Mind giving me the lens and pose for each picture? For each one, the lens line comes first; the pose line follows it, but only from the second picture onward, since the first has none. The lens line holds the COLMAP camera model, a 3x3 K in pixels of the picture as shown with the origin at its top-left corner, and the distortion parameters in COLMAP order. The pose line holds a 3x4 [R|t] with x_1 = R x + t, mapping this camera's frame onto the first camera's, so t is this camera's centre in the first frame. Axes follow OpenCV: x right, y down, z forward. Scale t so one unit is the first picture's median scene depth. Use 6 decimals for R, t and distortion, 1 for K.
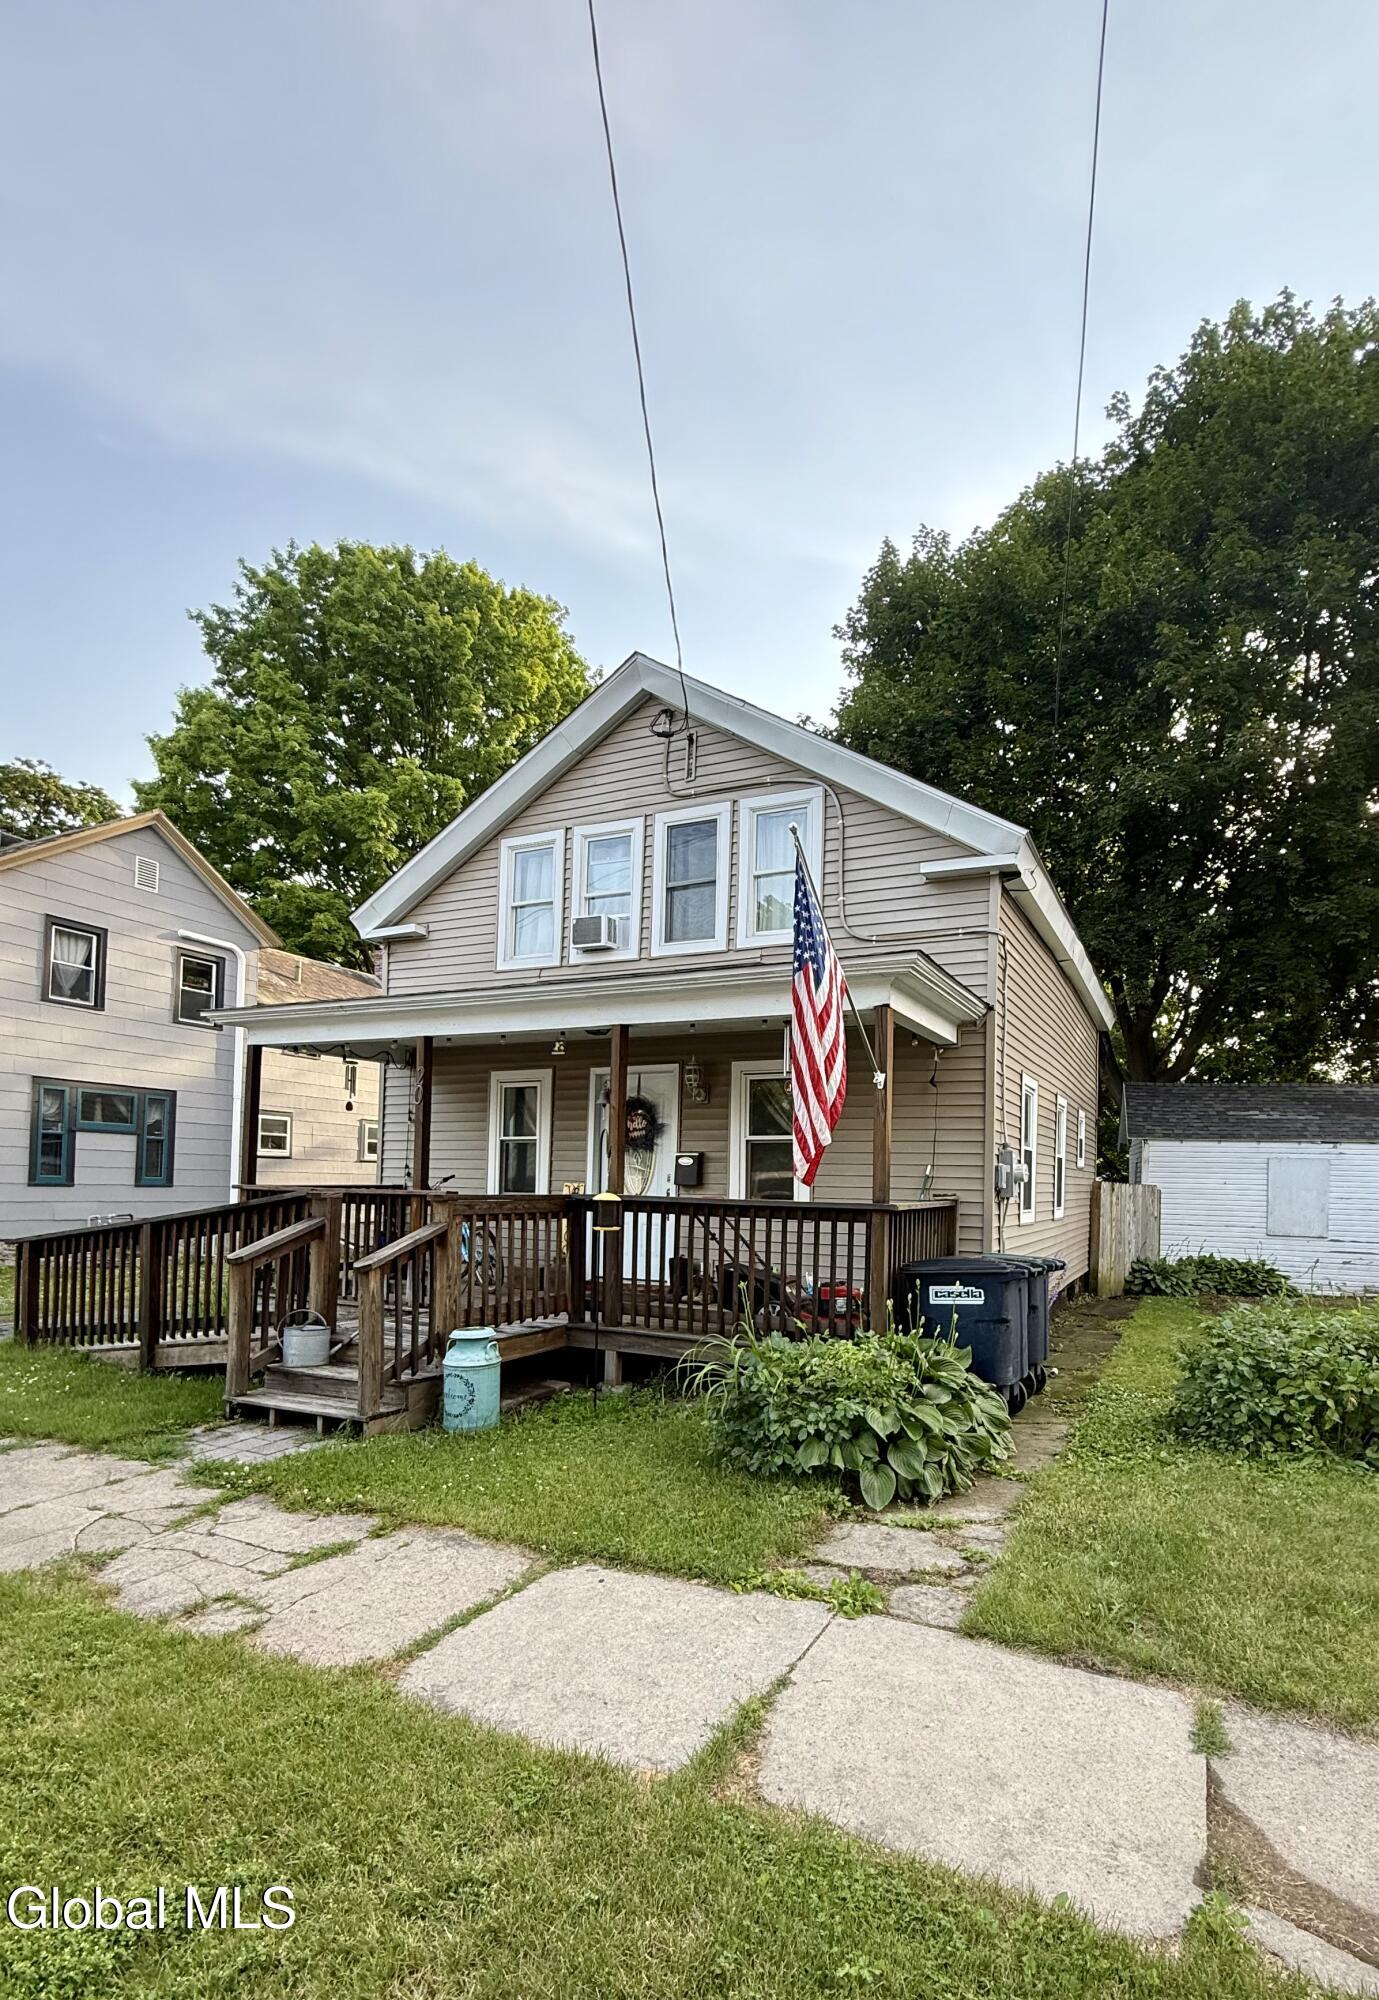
lens RADIAL K [[1004.7, 0, 689.3], [0, 1004.7, 1055.6], [0, 0, 1]] dist [-0.000988, -0.000295]
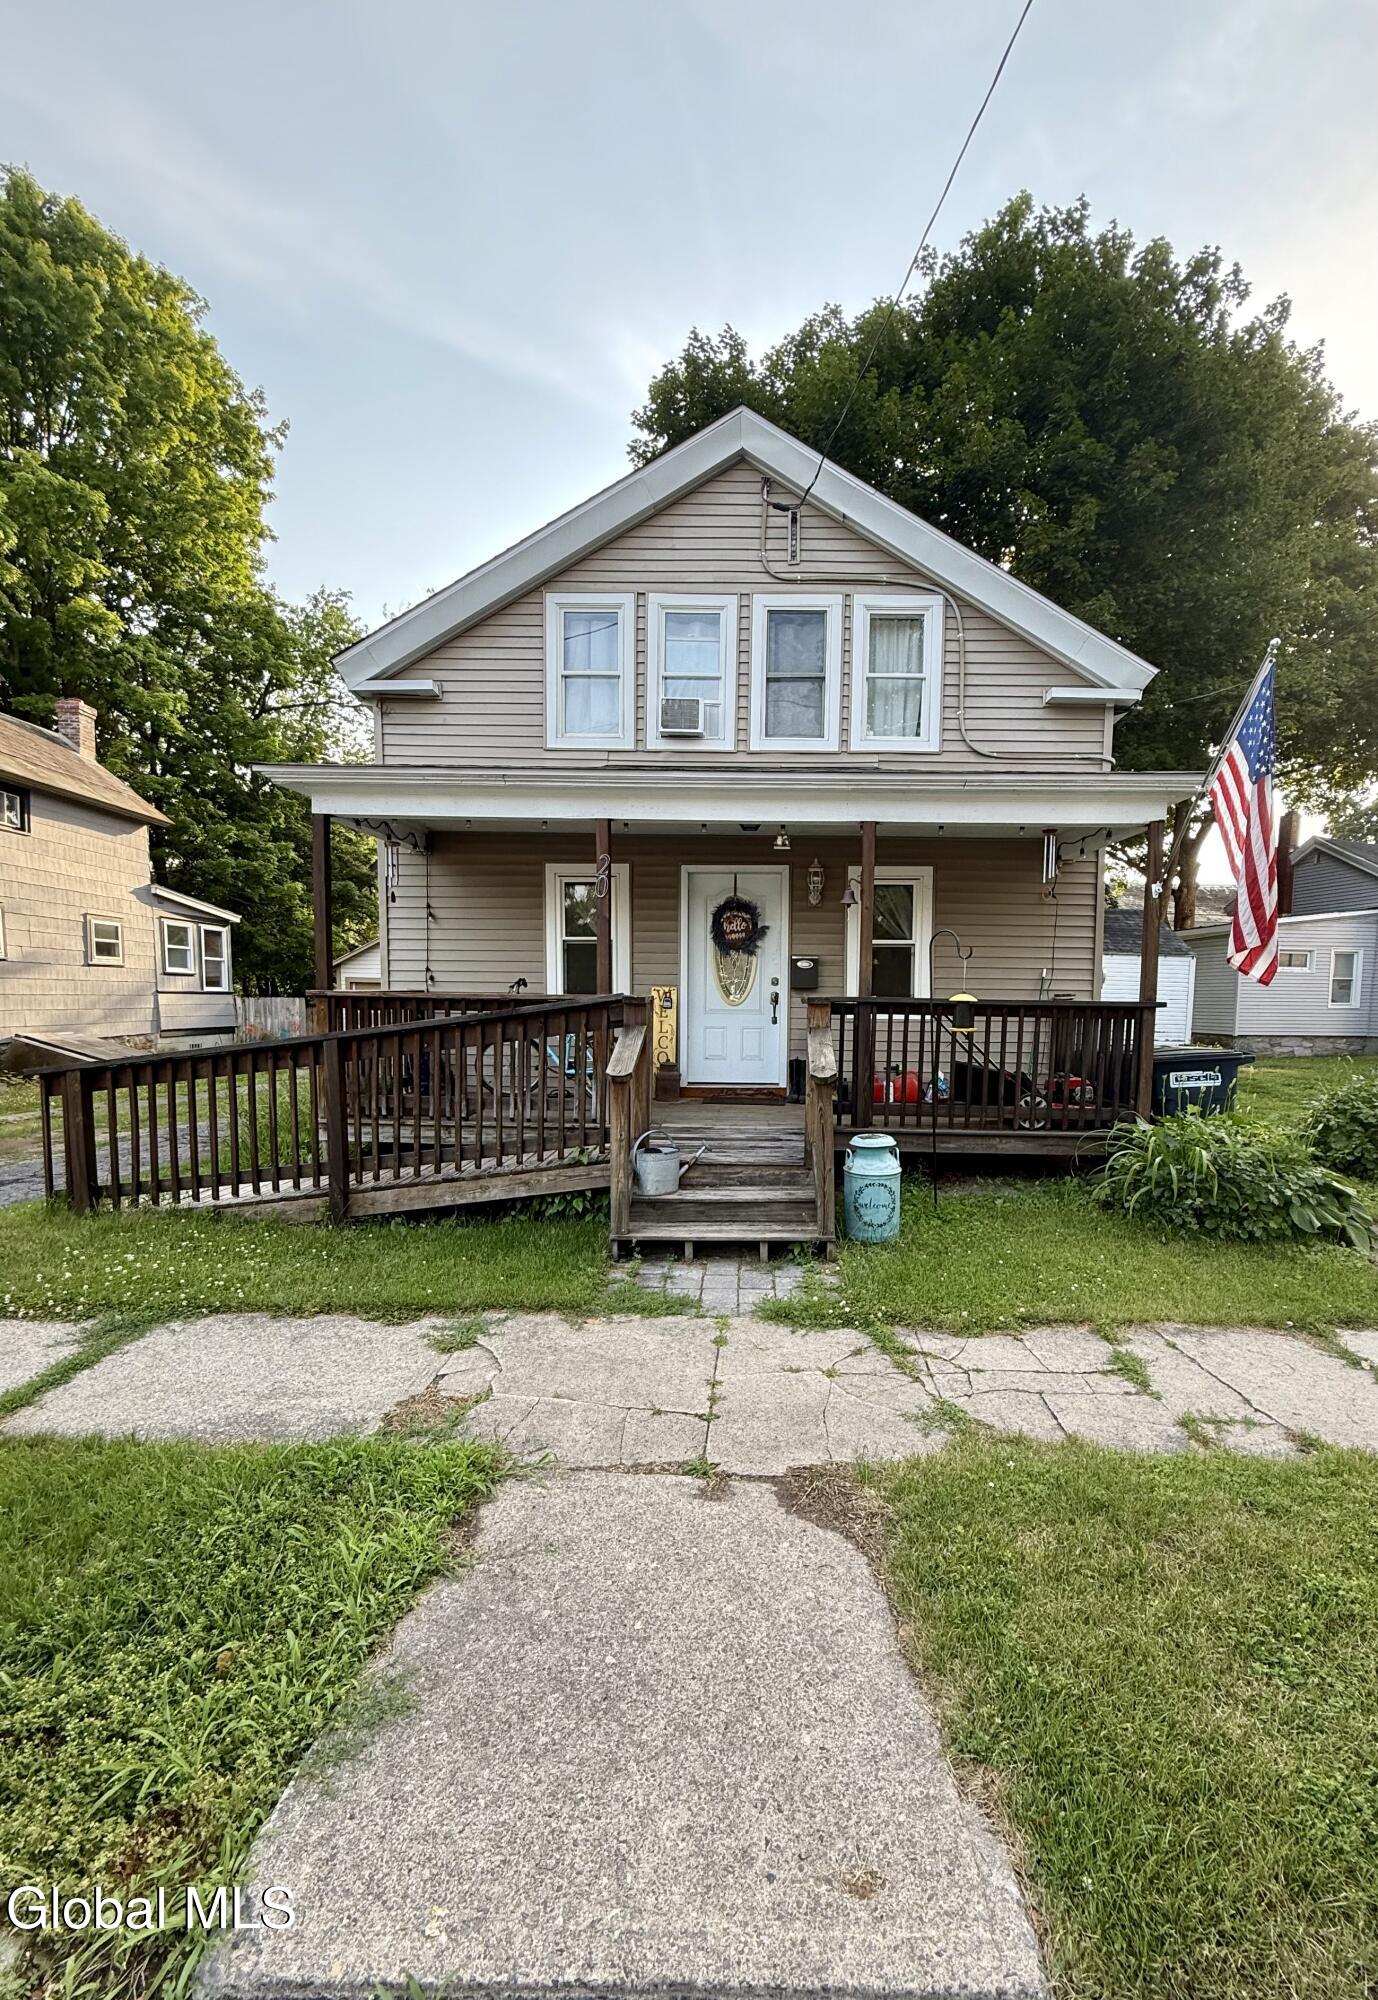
lens RADIAL K [[970.4, 0, 689.0], [0, 970.4, 1000.0], [0, 0, 1]] dist [-0.000964, 0.000711]
pose [[0.901710, -0.010089, 0.432223, -0.495039], [-0.048688, 0.990999, 0.124705, 0.024437], [-0.429591, -0.133491, 0.893102, 0.174669]]
